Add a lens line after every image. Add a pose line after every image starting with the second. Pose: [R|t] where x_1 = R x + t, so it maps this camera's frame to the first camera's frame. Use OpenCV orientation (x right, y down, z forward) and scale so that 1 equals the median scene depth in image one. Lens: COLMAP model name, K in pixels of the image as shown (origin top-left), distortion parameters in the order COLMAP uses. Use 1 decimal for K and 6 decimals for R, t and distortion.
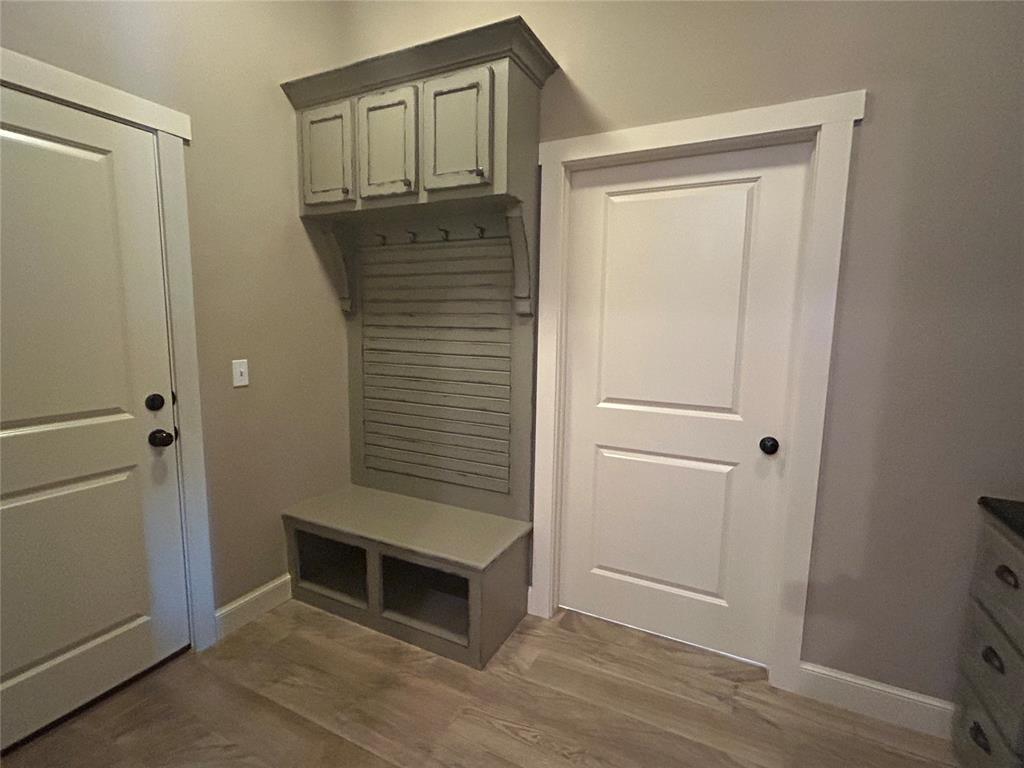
lens RADIAL K [[486.5, 0, 512.4], [0, 486.5, 383.7], [0, 0, 1]] dist [-0.000042, -0.000121]
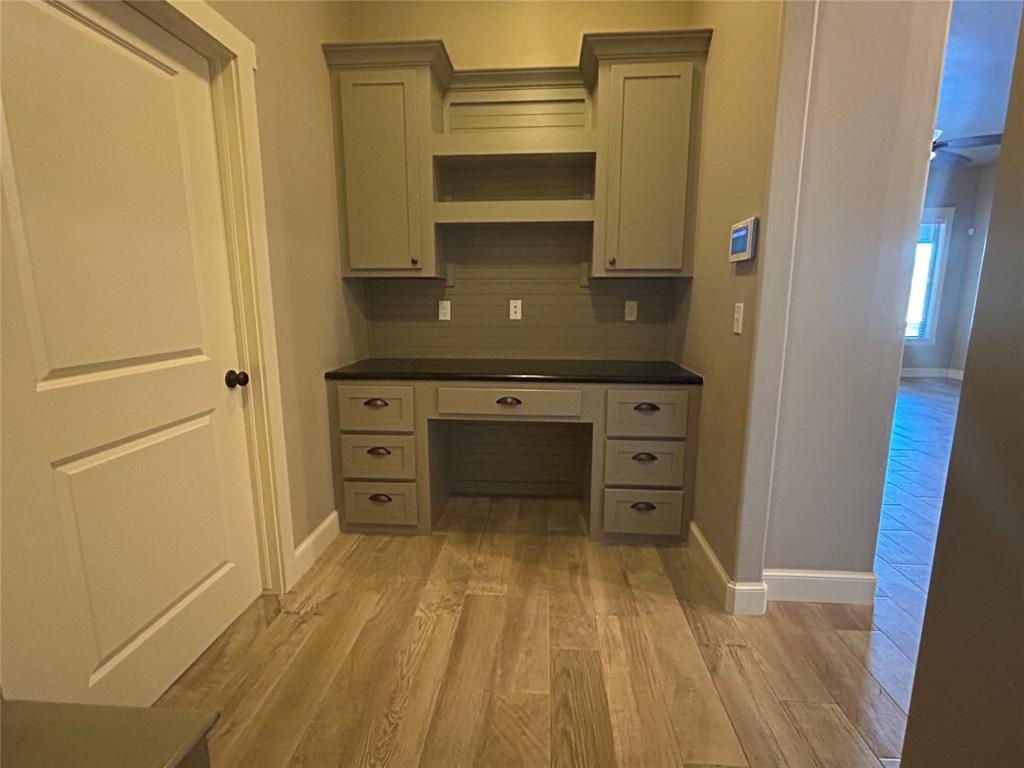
lens RADIAL K [[486.5, 0, 512.4], [0, 486.5, 383.7], [0, 0, 1]] dist [-0.000042, -0.000121]
pose [[-0.380705, -0.177675, 0.907467, -0.588074], [0.113692, 0.964927, 0.236622, -0.031911], [-0.917681, 0.193255, -0.347152, 0.859822]]
